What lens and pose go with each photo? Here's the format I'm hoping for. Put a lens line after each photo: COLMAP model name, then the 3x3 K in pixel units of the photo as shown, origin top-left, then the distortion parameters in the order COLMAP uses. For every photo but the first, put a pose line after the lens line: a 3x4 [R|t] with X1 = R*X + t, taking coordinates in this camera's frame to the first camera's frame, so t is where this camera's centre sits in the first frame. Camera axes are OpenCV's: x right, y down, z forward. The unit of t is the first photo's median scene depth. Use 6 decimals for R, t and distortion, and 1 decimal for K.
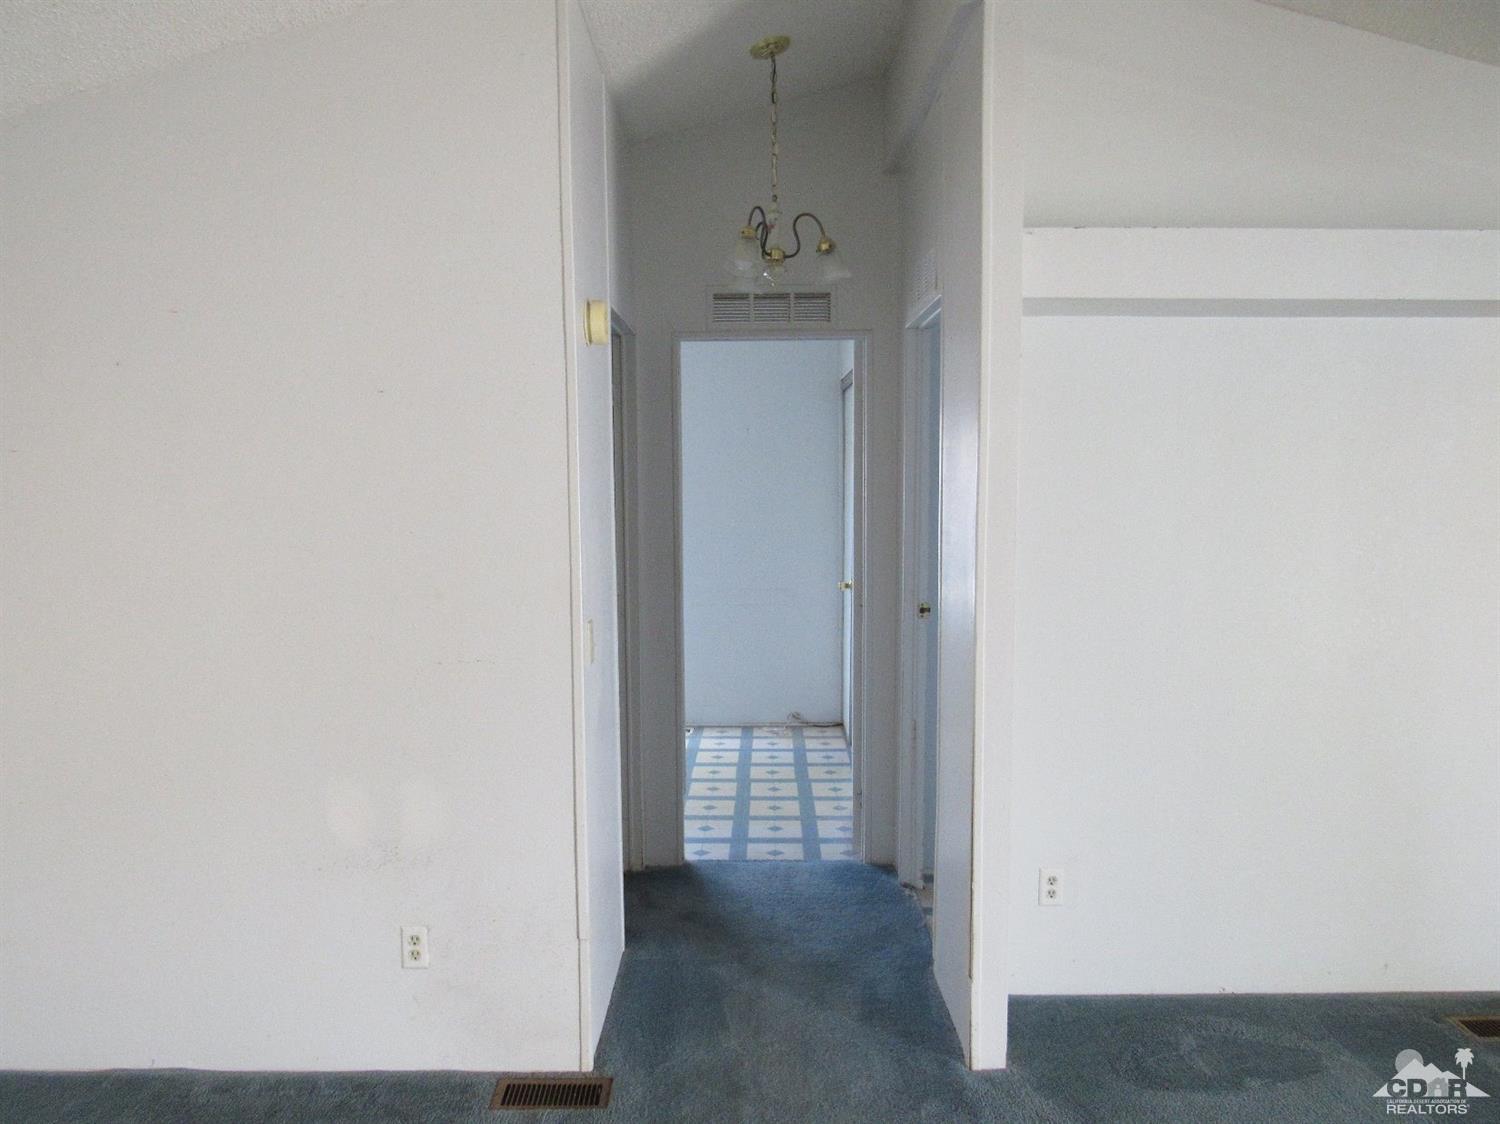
lens RADIAL K [[1075.9, 0, 743.5], [0, 1075.9, 566.5], [0, 0, 1]] dist [-0.015240, -0.004629]
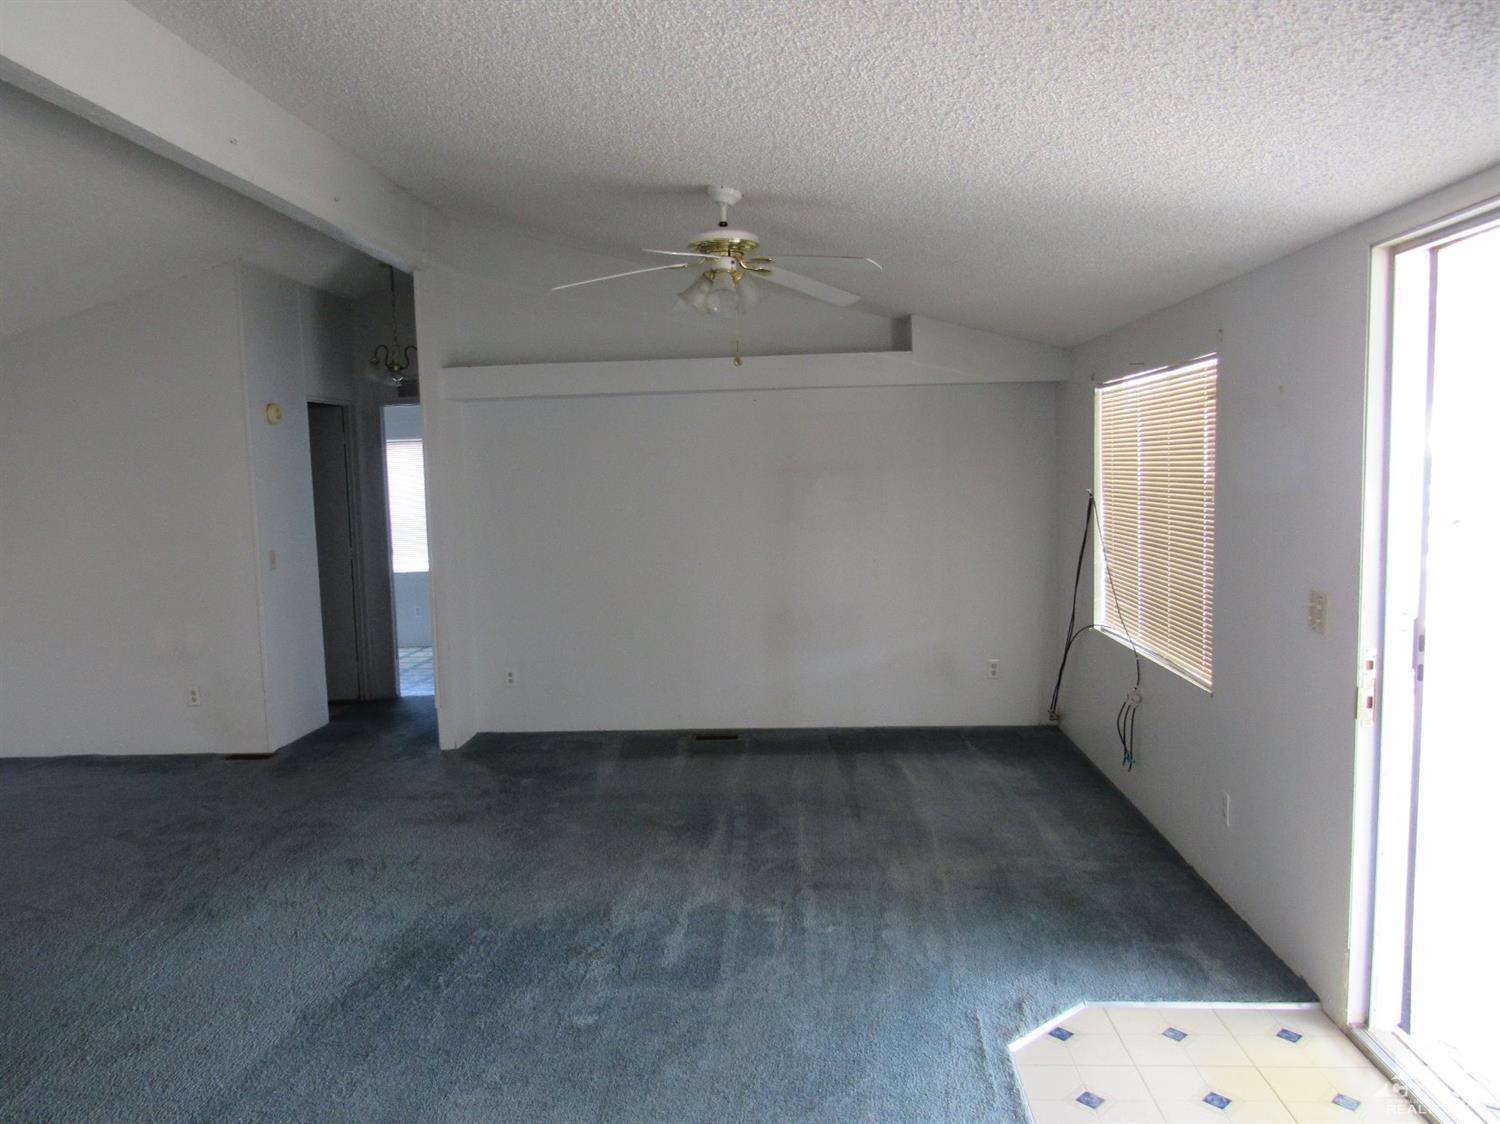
lens RADIAL K [[1075.9, 0, 743.5], [0, 1075.9, 566.5], [0, 0, 1]] dist [-0.015240, -0.004629]
pose [[0.998150, -0.021413, -0.056896, 0.907146], [0.021570, 0.999765, 0.002141, 0.097580], [0.056837, -0.003364, 0.998378, -1.087259]]
